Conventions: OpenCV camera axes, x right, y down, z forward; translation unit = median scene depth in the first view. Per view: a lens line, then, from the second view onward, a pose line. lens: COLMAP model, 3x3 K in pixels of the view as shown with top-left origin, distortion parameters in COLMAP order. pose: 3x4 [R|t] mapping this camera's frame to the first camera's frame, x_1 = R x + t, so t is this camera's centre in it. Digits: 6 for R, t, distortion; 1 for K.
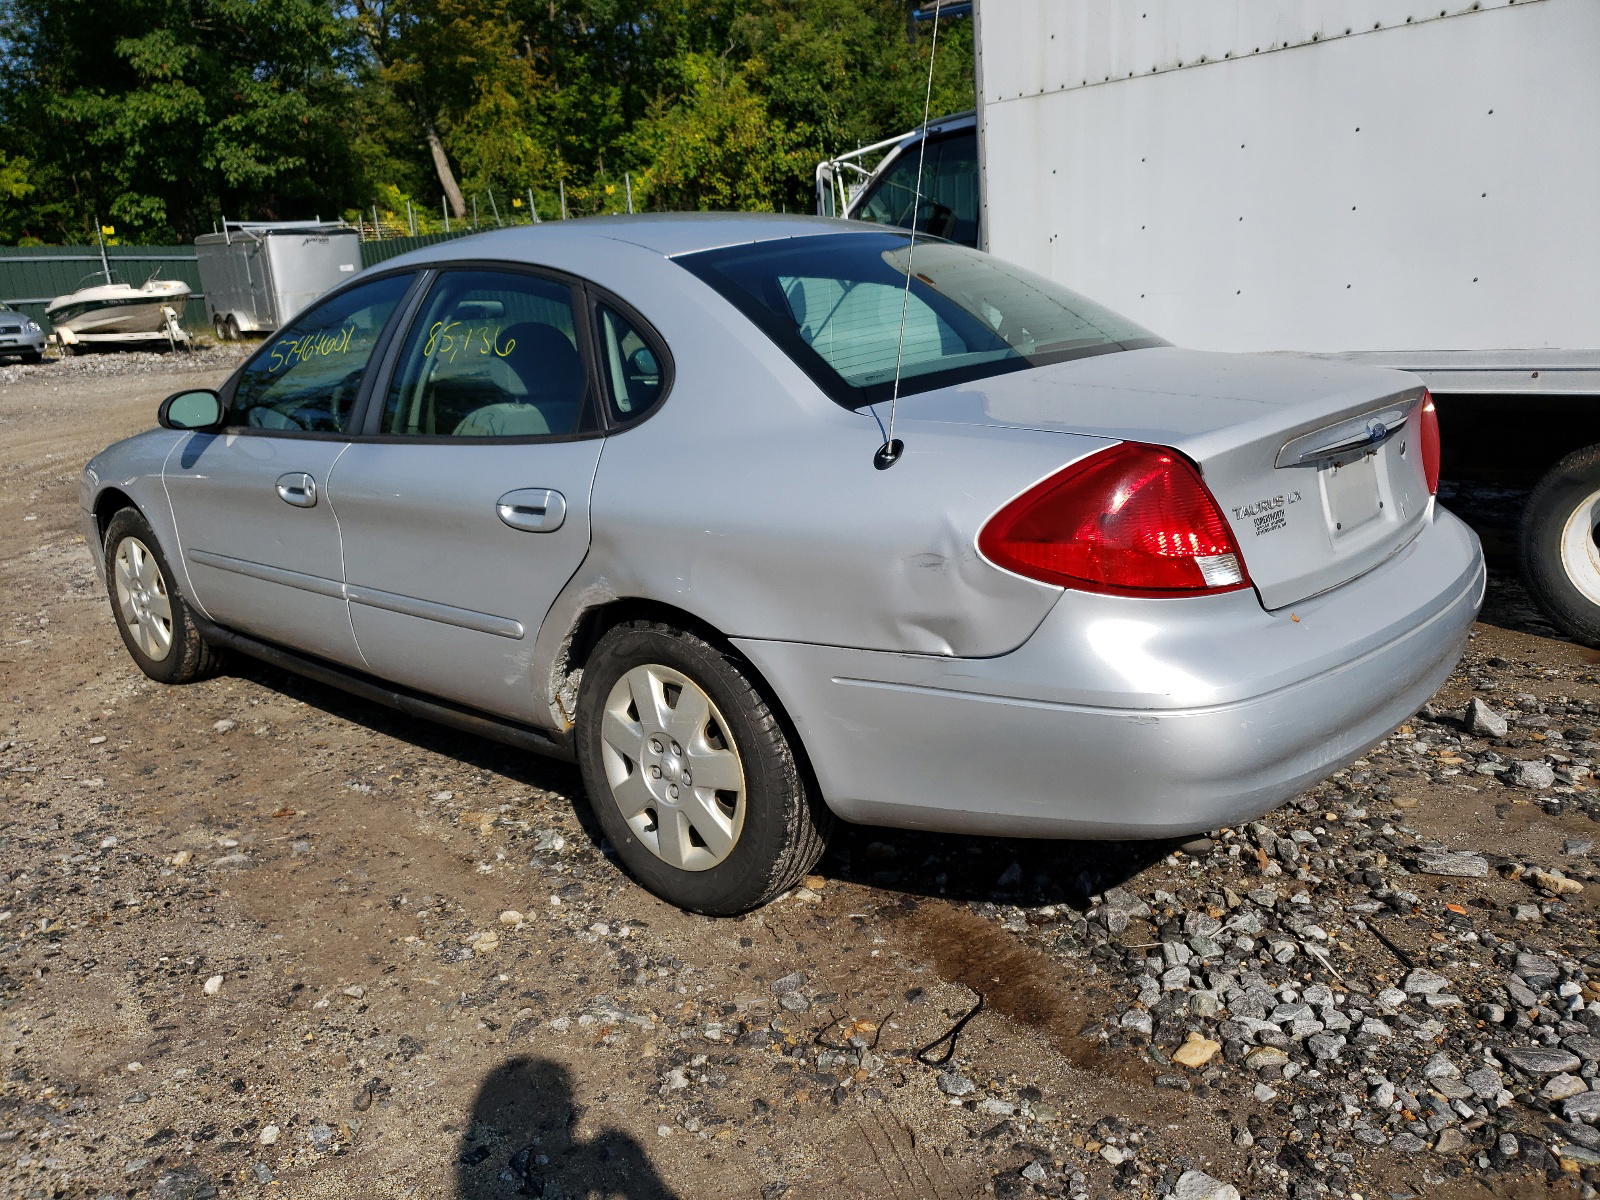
lens RADIAL K [[1062.2, 0, 800.0], [0, 1062.2, 600.0], [0, 0, 1]] dist [-0.014898, 0.020579]
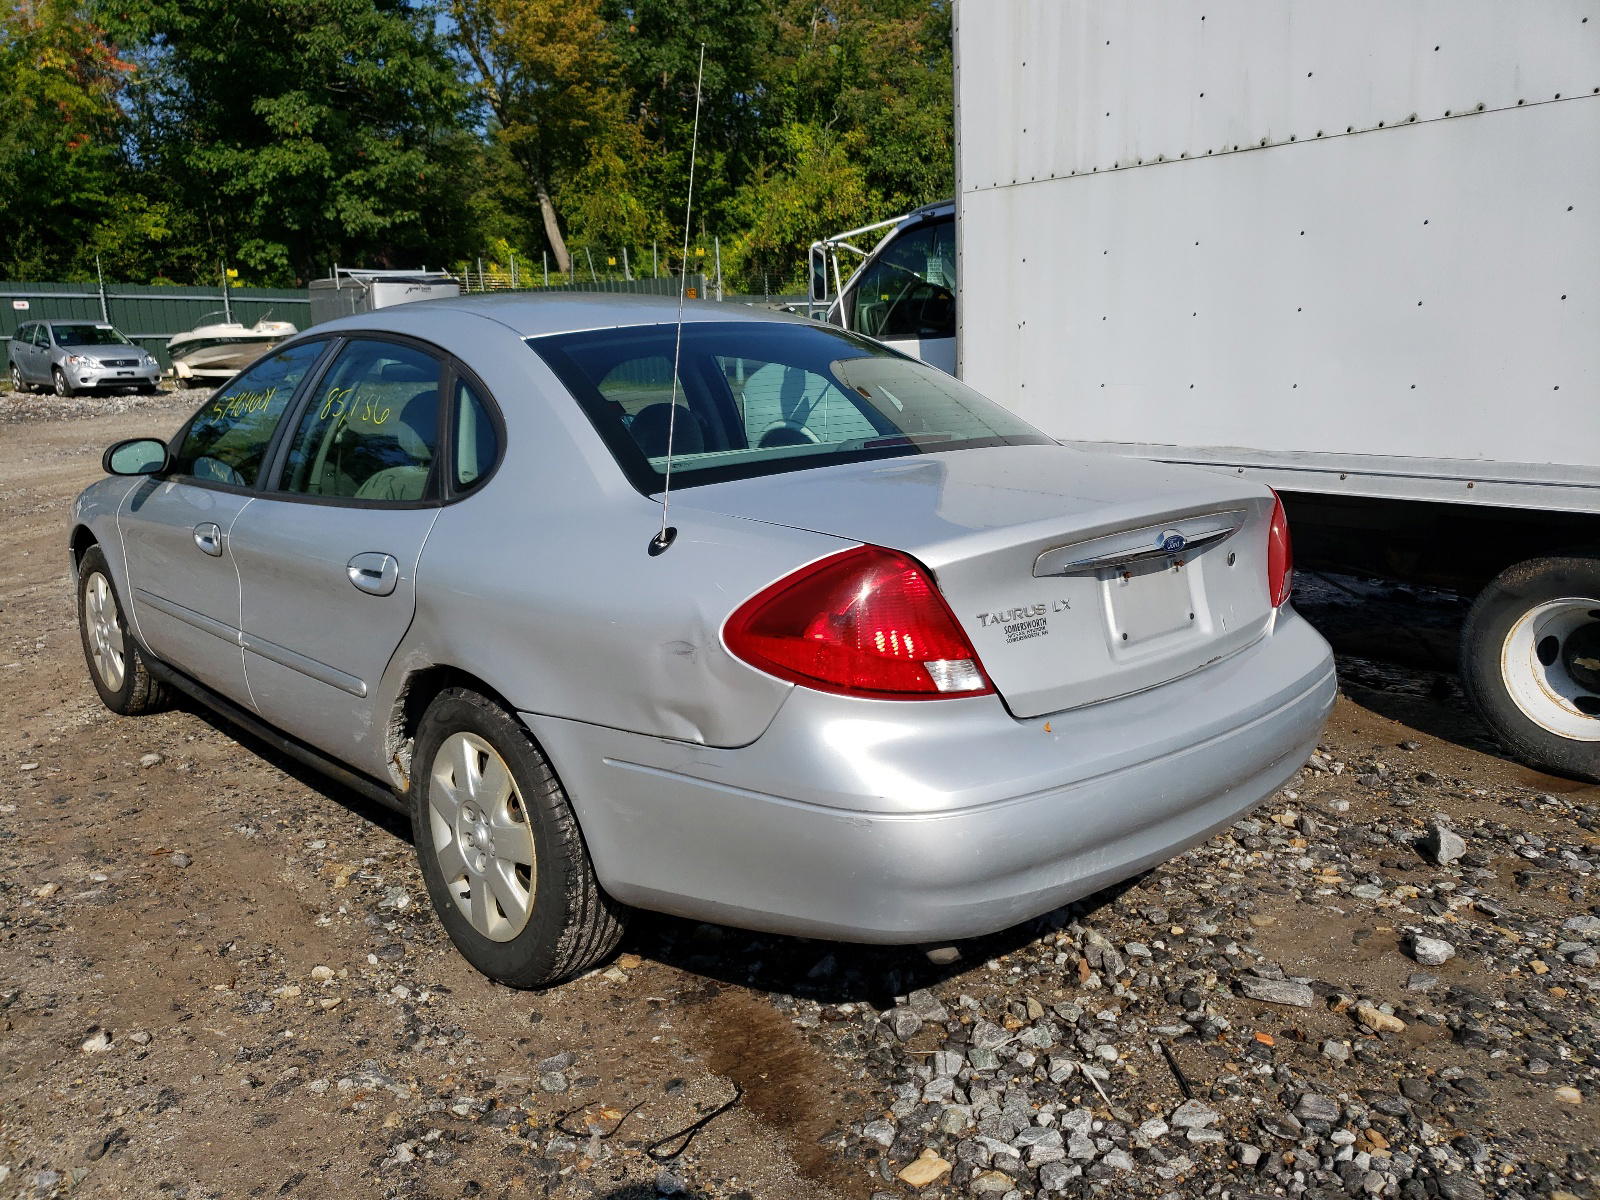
lens RADIAL K [[1062.2, 0, 800.0], [0, 1062.2, 600.0], [0, 0, 1]] dist [-0.014898, 0.020579]
pose [[0.996813, 0.054789, -0.057978, 0.230234], [-0.057998, 0.996791, -0.055179, -0.027660], [0.054769, 0.058366, 0.996792, -0.004593]]
